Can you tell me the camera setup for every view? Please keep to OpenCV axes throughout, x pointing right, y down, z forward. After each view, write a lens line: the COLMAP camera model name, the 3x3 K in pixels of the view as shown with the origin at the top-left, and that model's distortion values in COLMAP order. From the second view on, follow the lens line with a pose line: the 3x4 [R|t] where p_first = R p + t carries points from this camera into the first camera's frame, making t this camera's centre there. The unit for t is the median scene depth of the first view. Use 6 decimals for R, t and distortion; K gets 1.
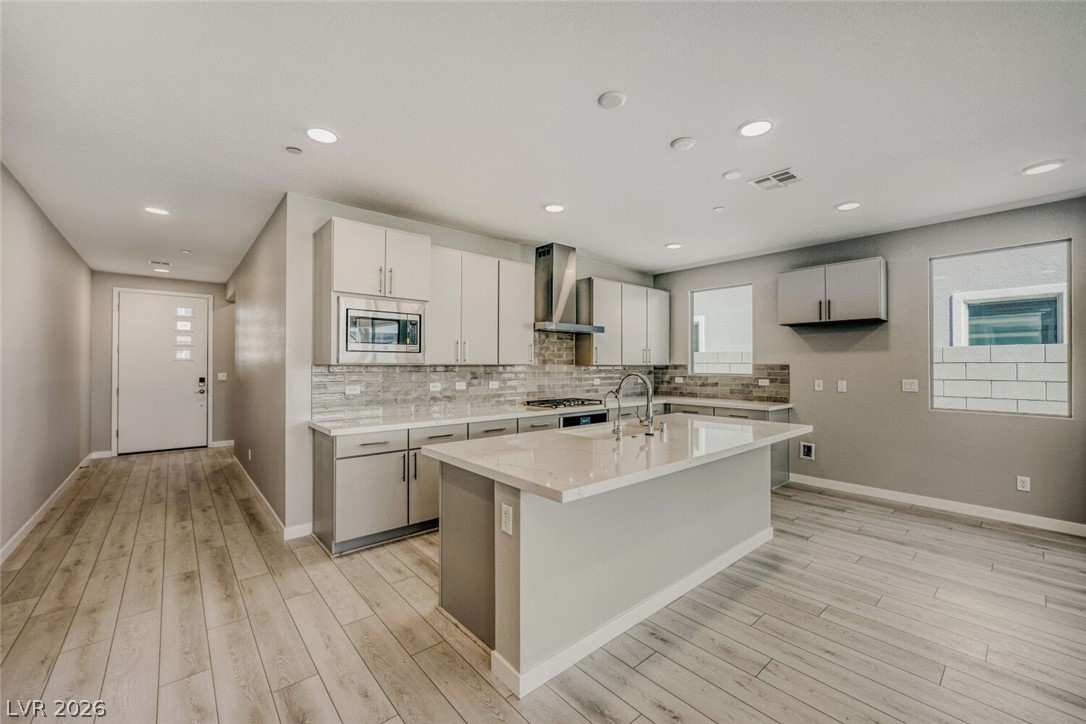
lens RADIAL K [[434.3, 0, 548.1], [0, 434.3, 363.6], [0, 0, 1]] dist [-0.011890, 0.003867]
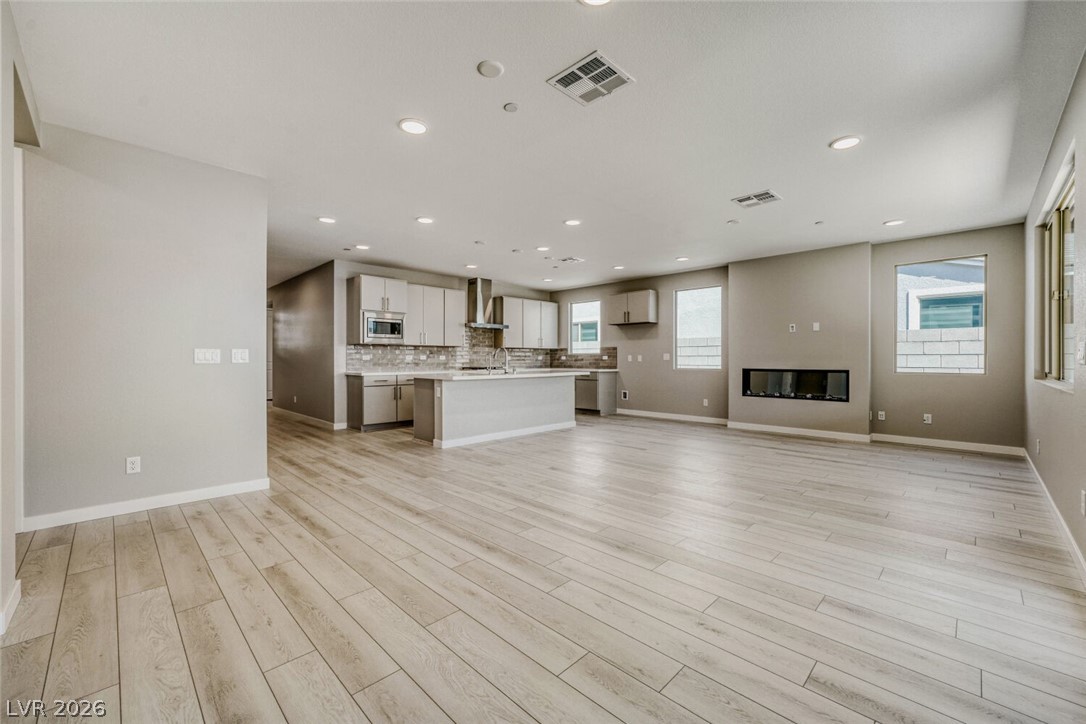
lens RADIAL K [[434.3, 0, 562.2], [0, 434.3, 357.0], [0, 0, 1]] dist [-0.011890, 0.003867]
pose [[0.995291, -0.001879, 0.096911, 0.195044], [0.001854, 0.999998, 0.000351, 0.047361], [-0.096912, -0.000170, 0.995293, -0.838418]]
